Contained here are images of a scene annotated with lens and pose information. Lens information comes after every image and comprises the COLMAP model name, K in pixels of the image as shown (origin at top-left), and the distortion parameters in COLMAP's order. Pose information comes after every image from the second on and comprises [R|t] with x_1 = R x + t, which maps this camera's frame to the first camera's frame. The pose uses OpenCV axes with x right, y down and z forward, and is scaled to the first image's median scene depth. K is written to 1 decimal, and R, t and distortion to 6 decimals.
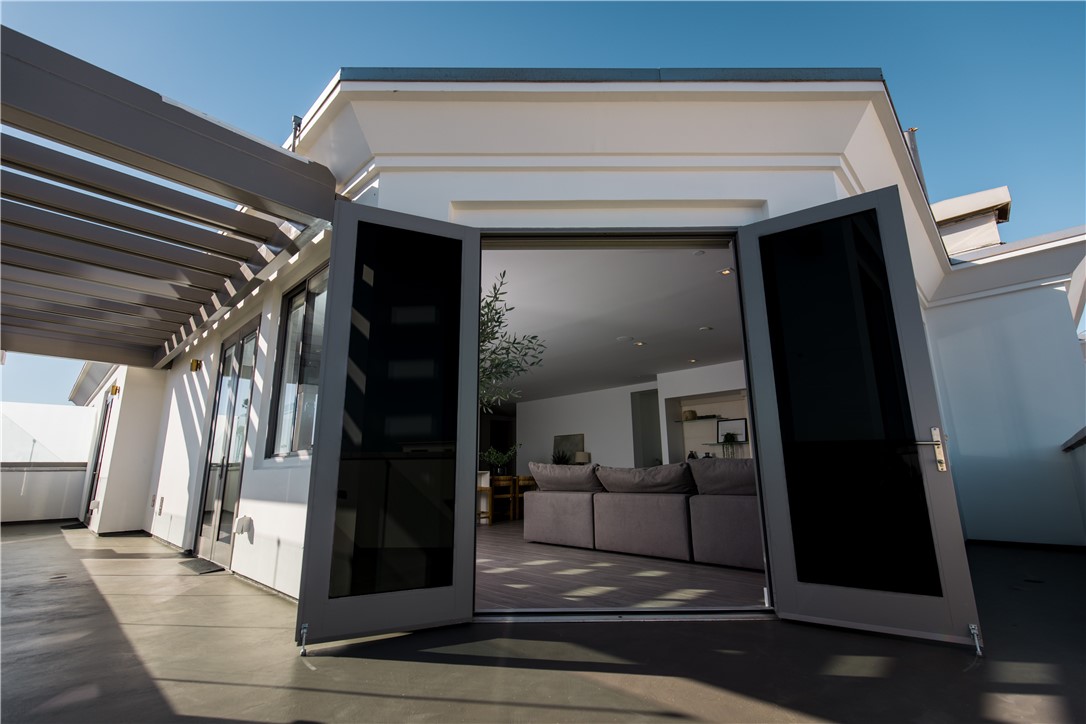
lens RADIAL K [[486.7, 0, 548.6], [0, 486.7, 365.0], [0, 0, 1]] dist [0.002096, 0.000095]
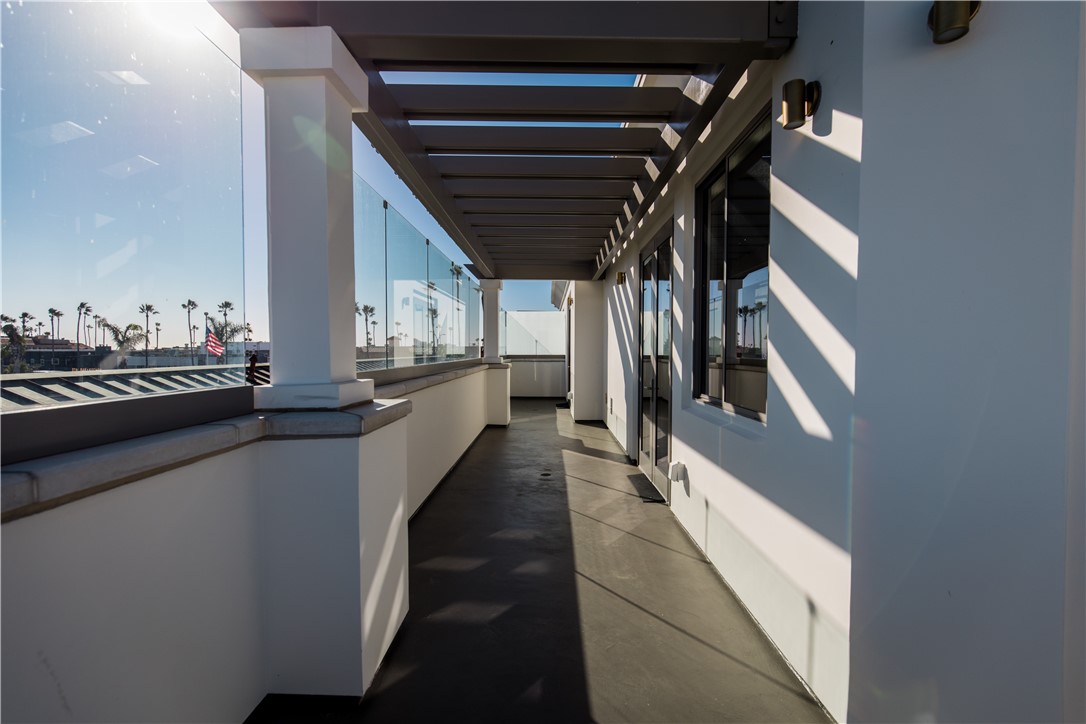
lens RADIAL K [[486.7, 0, 548.6], [0, 486.7, 365.0], [0, 0, 1]] dist [0.002096, 0.000095]
pose [[0.696700, 0.036181, -0.716450, -0.112529], [0.142926, 0.971703, 0.188058, -0.038177], [0.702980, -0.233419, 0.671814, 0.196171]]
